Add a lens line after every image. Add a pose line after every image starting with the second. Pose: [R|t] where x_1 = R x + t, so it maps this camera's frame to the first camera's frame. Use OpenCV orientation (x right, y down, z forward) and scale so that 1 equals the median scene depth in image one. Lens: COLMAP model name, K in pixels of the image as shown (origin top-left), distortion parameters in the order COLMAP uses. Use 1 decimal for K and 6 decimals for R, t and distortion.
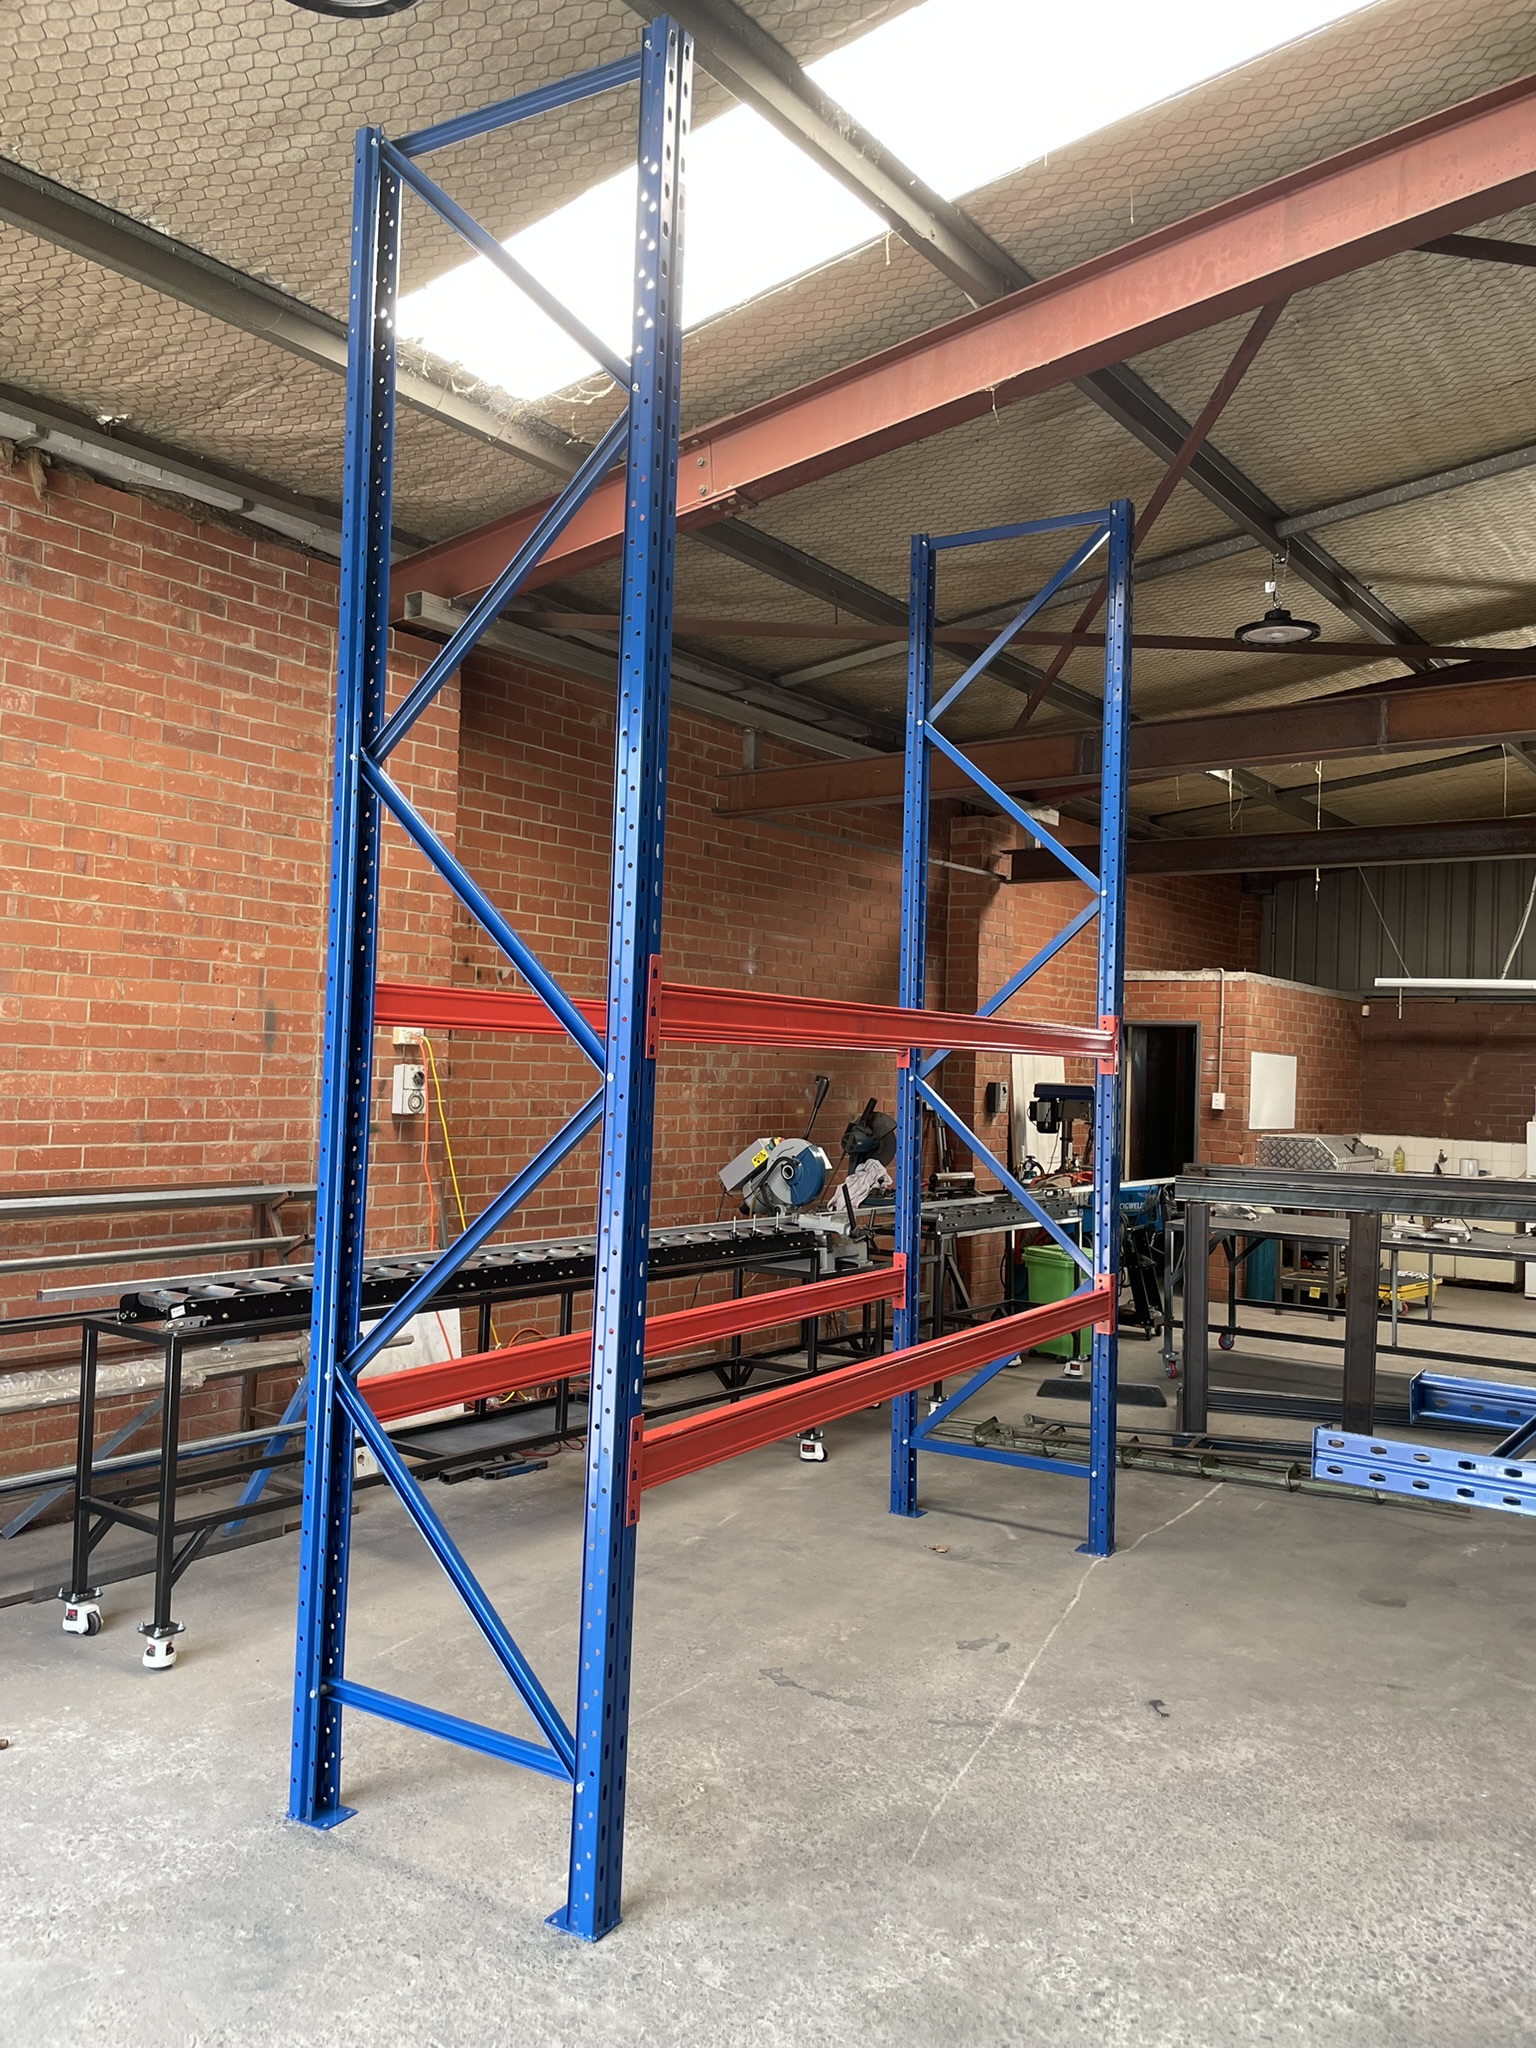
lens RADIAL K [[1559.4, 0, 762.3], [0, 1559.4, 1024.7], [0, 0, 1]] dist [0.085343, -0.128283]
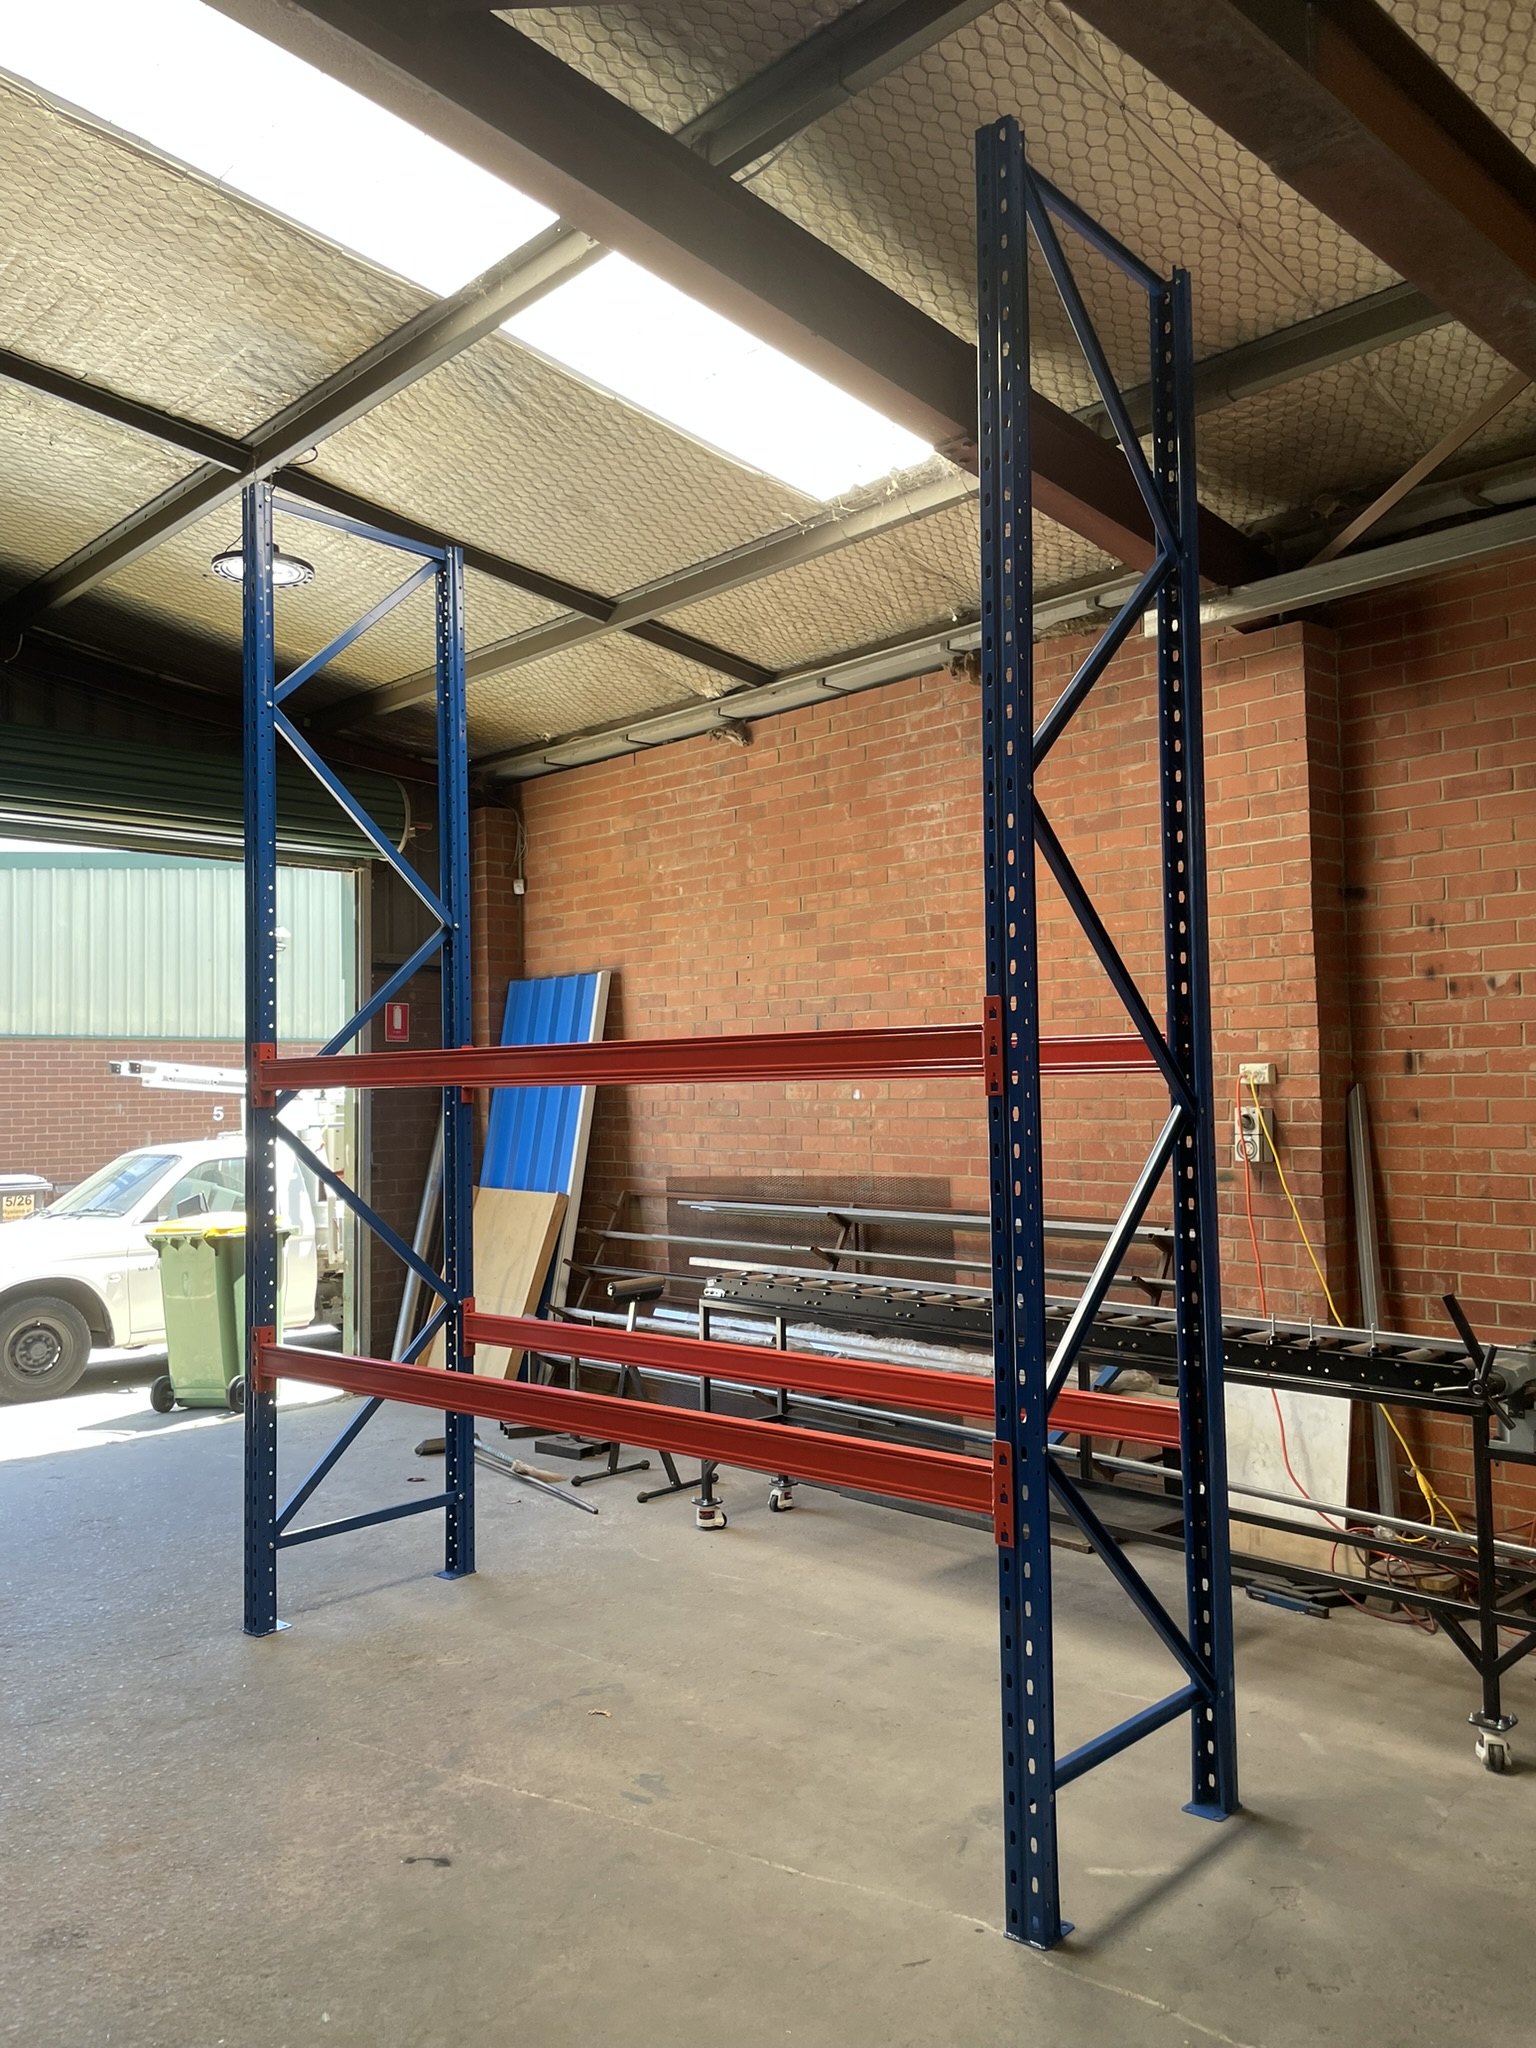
lens RADIAL K [[1559.4, 0, 780.3], [0, 1559.4, 1026.0], [0, 0, 1]] dist [0.085343, -0.128283]
pose [[-0.171603, -0.078124, -0.982064, 0.798619], [0.030194, 0.995965, -0.084506, 0.053267], [0.984703, -0.044154, -0.168552, 1.001349]]
